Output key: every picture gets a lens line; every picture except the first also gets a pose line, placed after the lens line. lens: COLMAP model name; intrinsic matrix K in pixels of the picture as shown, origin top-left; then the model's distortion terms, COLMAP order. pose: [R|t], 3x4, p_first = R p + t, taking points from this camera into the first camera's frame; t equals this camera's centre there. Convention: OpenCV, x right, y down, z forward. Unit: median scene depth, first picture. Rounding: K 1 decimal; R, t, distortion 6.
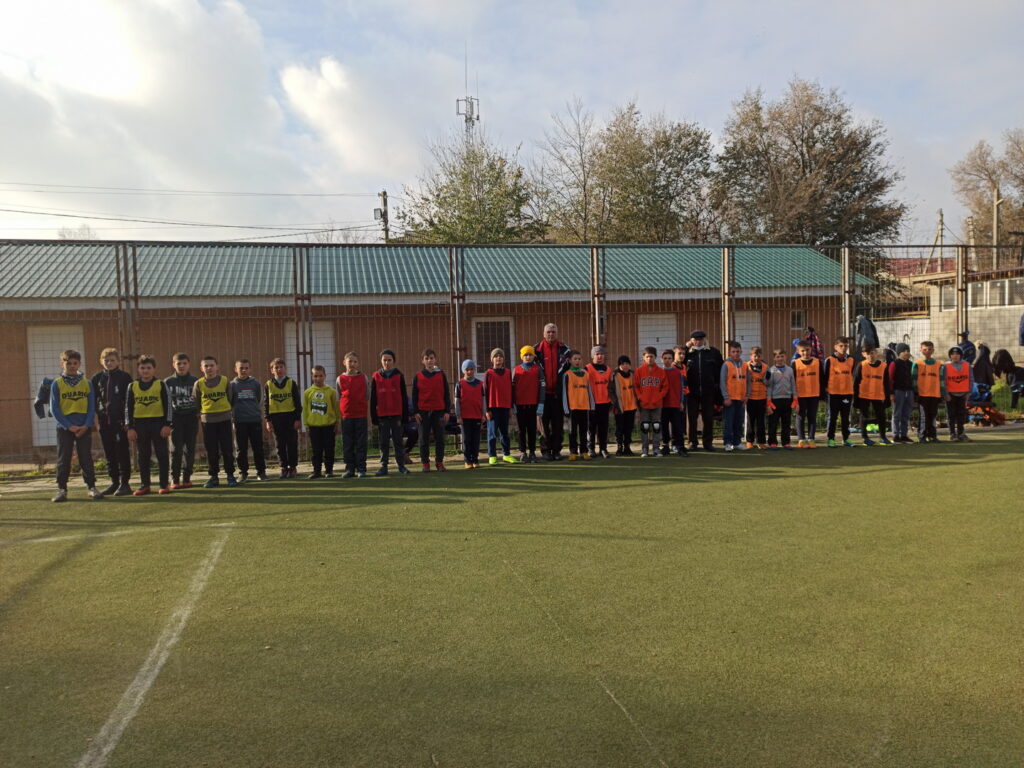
lens RADIAL K [[748.2, 0, 489.5], [0, 748.2, 394.8], [0, 0, 1]] dist [-0.001531, -0.002021]
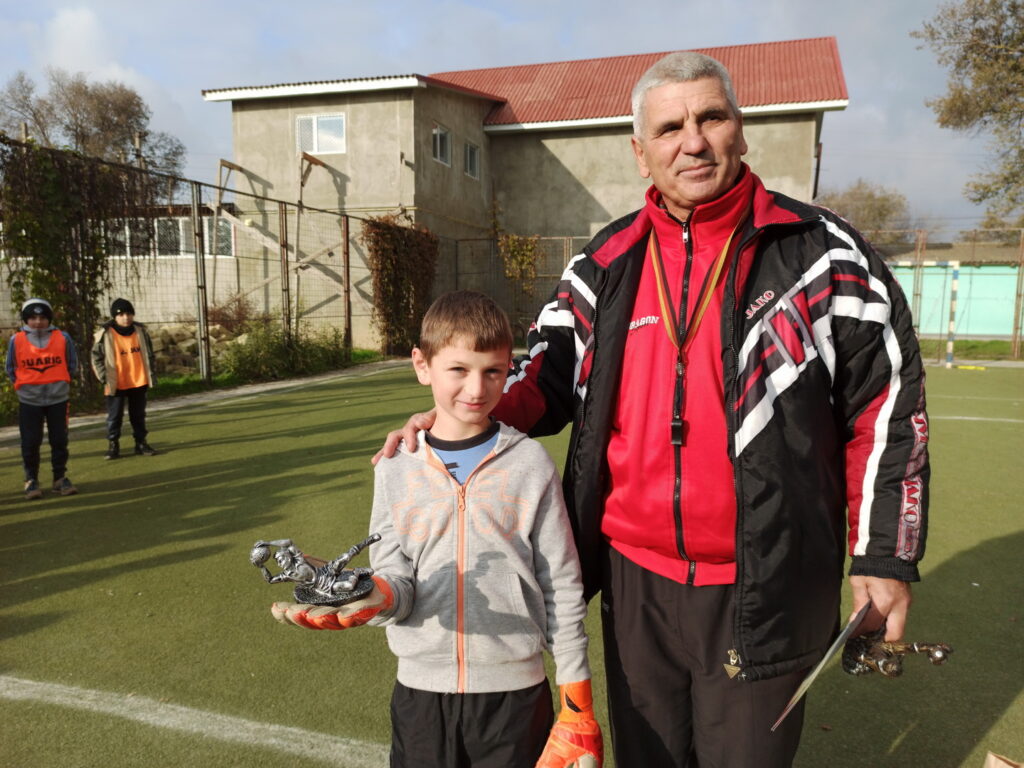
lens RADIAL K [[764.1, 0, 513.8], [0, 764.1, 379.8], [0, 0, 1]] dist [0.042806, -0.012587]
pose [[0.470714, -0.060346, 0.880219, 0.157589], [0.040124, 0.998090, 0.046970, -0.006589], [-0.881373, 0.013209, 0.472237, 0.110310]]
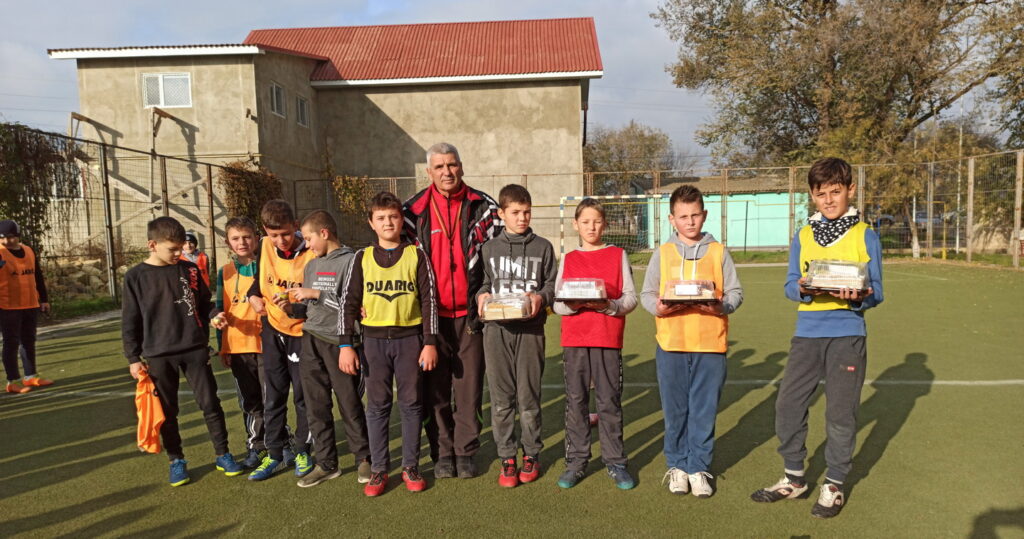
lens RADIAL K [[759.7, 0, 518.5], [0, 759.7, 283.6], [0, 0, 1]] dist [0.074542, -0.078504]
pose [[0.236344, -0.047202, 0.970522, 0.055611], [0.083674, 0.996098, 0.028069, -0.000100], [-0.968060, 0.074574, 0.239371, 0.080071]]
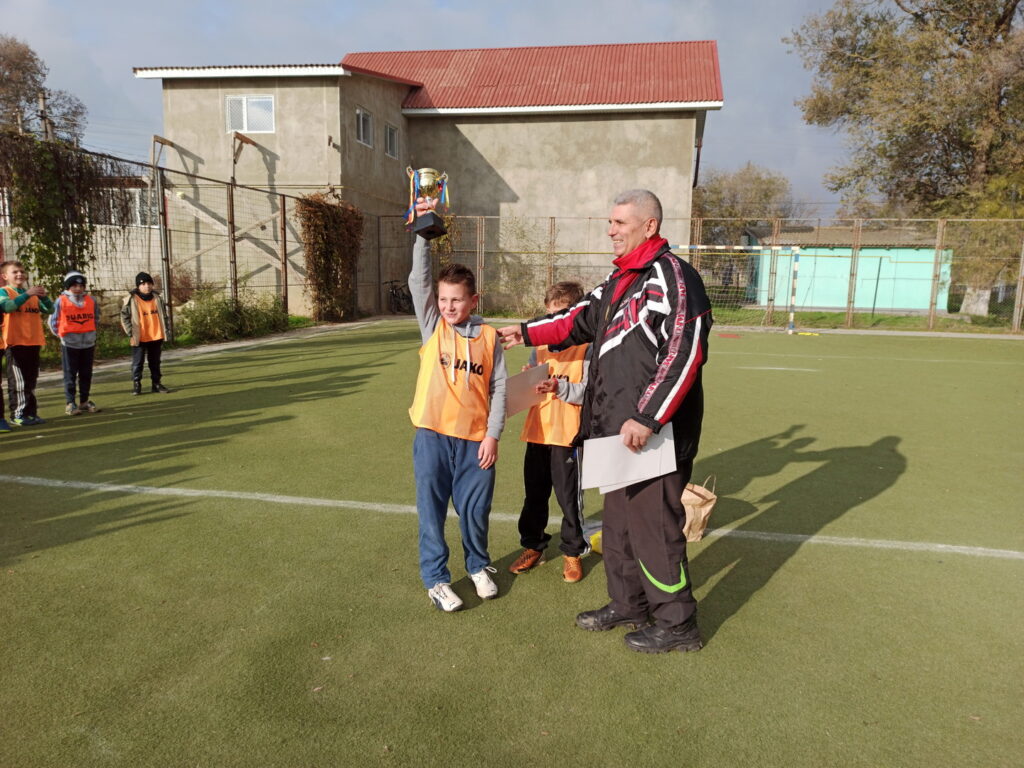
lens RADIAL K [[759.8, 0, 516.2], [0, 759.8, 382.3], [0, 0, 1]] dist [0.062713, -0.050960]
pose [[0.361673, -0.099527, 0.926977, 0.101464], [0.032471, 0.995027, 0.094164, -0.005867], [-0.931739, -0.003956, 0.363106, 0.087285]]
